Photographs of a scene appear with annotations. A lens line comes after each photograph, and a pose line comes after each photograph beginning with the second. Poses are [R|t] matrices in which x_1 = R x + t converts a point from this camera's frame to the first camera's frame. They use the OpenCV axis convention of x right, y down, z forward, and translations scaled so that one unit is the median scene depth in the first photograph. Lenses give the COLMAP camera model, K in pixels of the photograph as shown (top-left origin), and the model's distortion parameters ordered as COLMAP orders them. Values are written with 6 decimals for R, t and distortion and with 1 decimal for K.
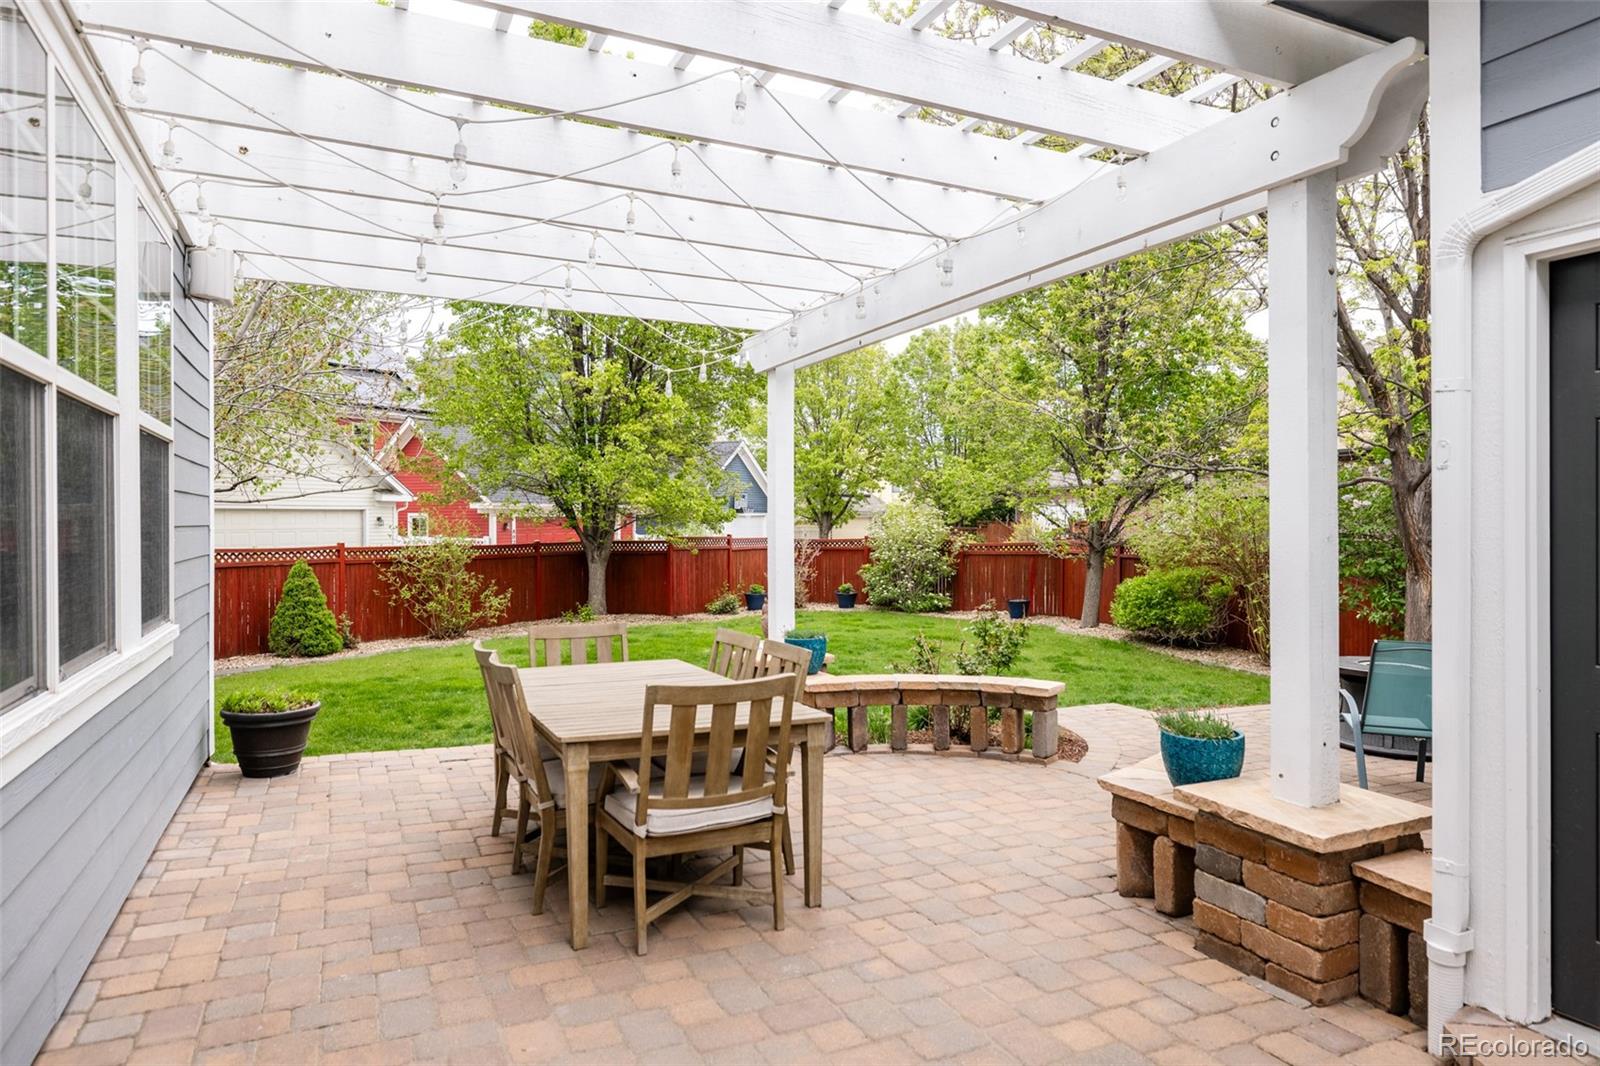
lens RADIAL K [[954.2, 0, 796.6], [0, 954.2, 530.3], [0, 0, 1]] dist [0.007169, -0.000230]
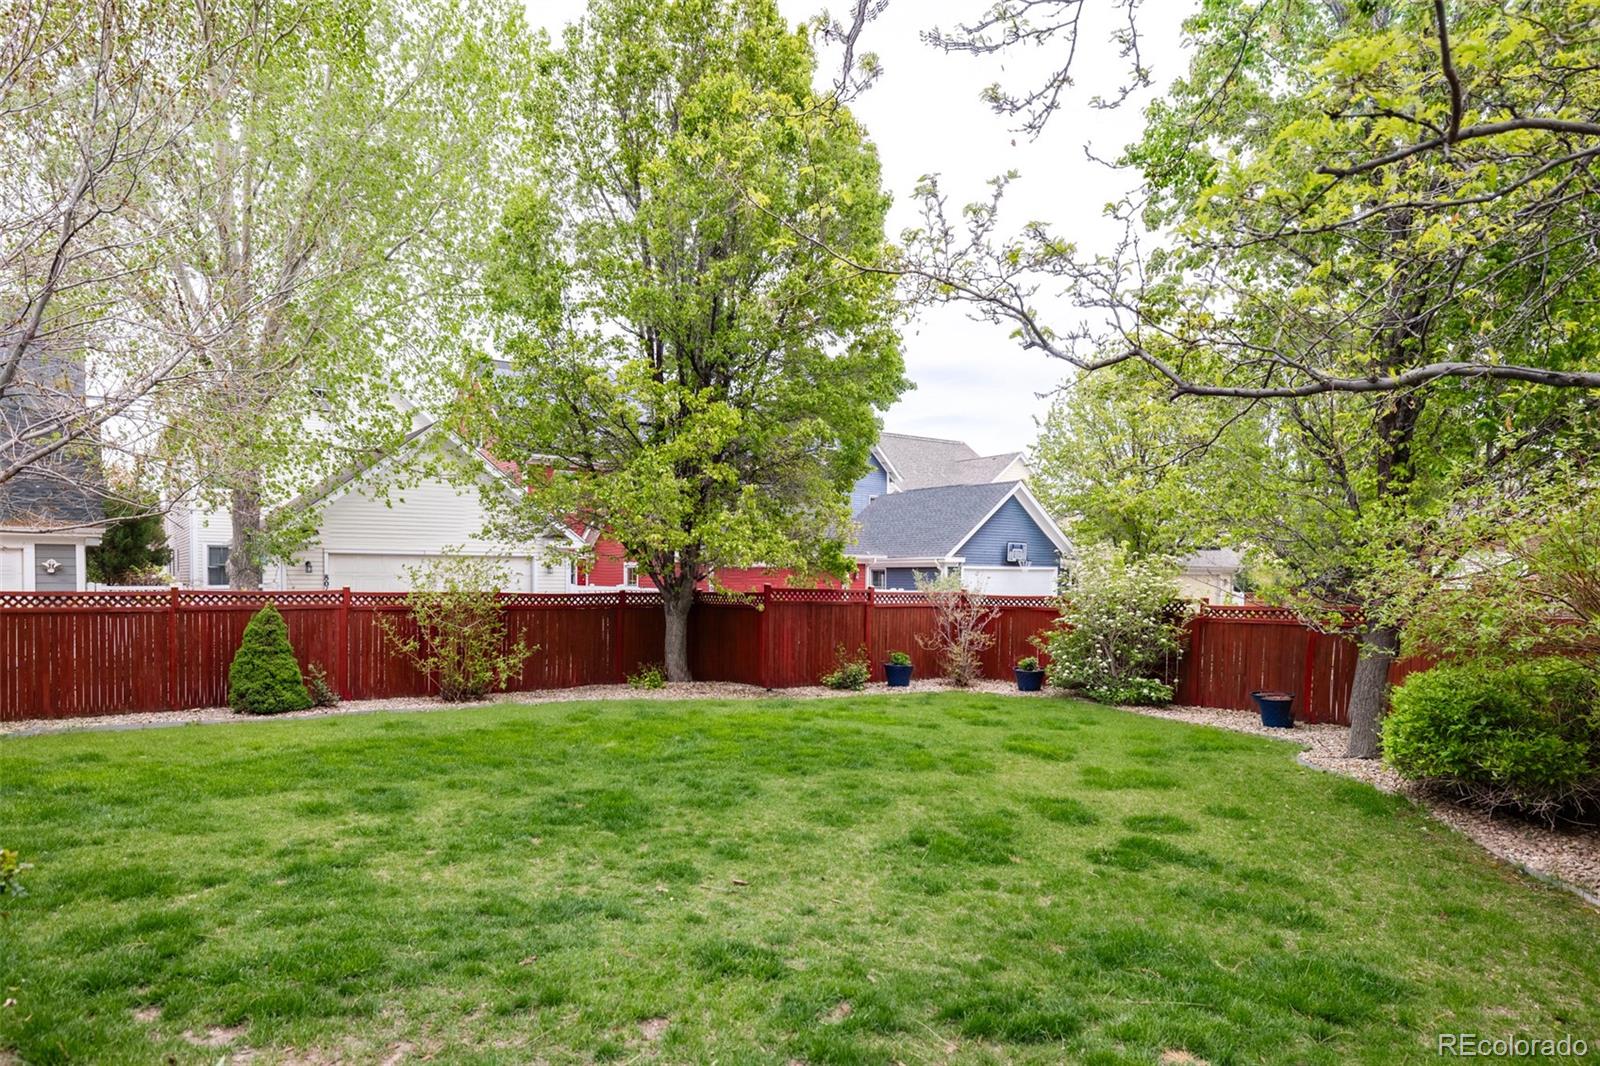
lens RADIAL K [[895.5, 0, 802.0], [0, 895.5, 533.1], [0, 0, 1]] dist [0.005488, 0.000955]
pose [[0.902657, -0.008138, -0.430284, 0.204909], [-0.017704, 0.998273, -0.056020, 0.001760], [0.429997, 0.058185, 0.900954, 0.309465]]
